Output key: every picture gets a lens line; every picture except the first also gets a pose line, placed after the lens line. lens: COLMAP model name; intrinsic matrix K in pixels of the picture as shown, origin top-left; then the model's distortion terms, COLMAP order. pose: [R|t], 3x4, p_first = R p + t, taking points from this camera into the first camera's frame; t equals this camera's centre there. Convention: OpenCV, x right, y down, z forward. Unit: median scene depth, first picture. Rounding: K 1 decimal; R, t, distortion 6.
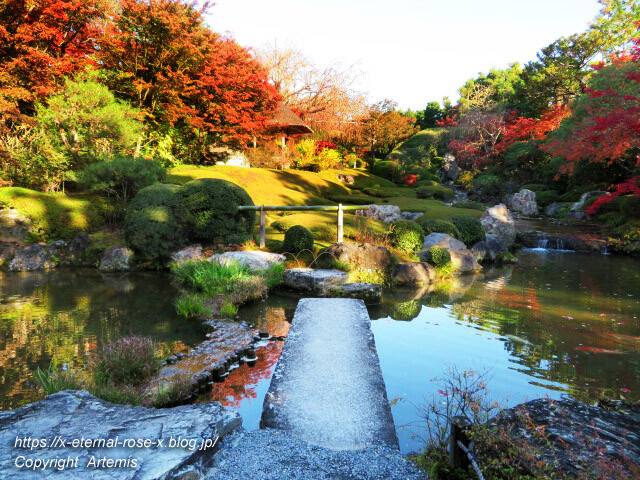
lens RADIAL K [[459.0, 0, 320.0], [0, 459.0, 240.0], [0, 0, 1]] dist [-0.007046, 0.003140]
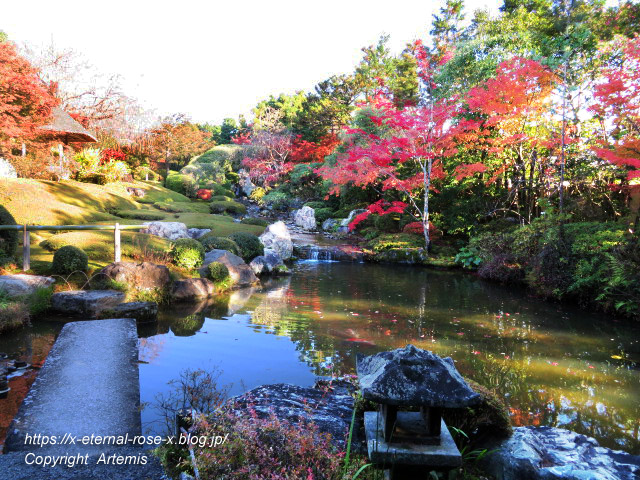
lens RADIAL K [[458.5, 0, 320.7], [0, 458.5, 238.3], [0, 0, 1]] dist [-0.010072, 0.005543]
pose [[0.910815, -0.013545, 0.412592, 0.017412], [0.025724, 0.999381, -0.023978, -0.005301], [-0.412012, 0.032453, 0.910600, -0.040887]]
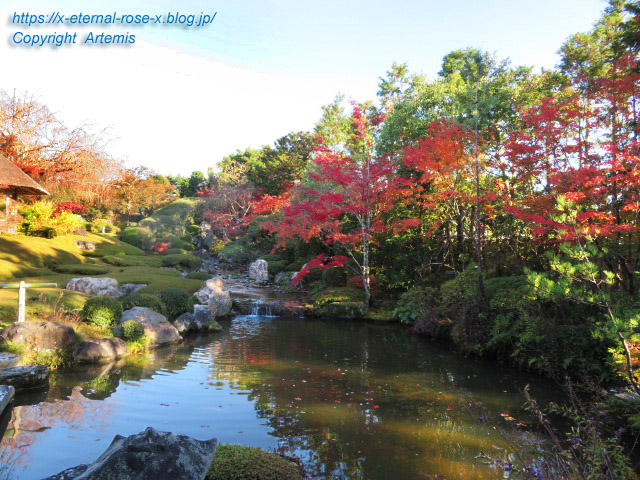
lens RADIAL K [[458.5, 0, 320.7], [0, 458.5, 238.3], [0, 0, 1]] dist [-0.010072, 0.005543]
pose [[0.888992, 0.030878, 0.456881, 0.076832], [0.033927, 0.990540, -0.132961, -0.009665], [-0.456664, 0.133702, 0.879535, -0.066056]]
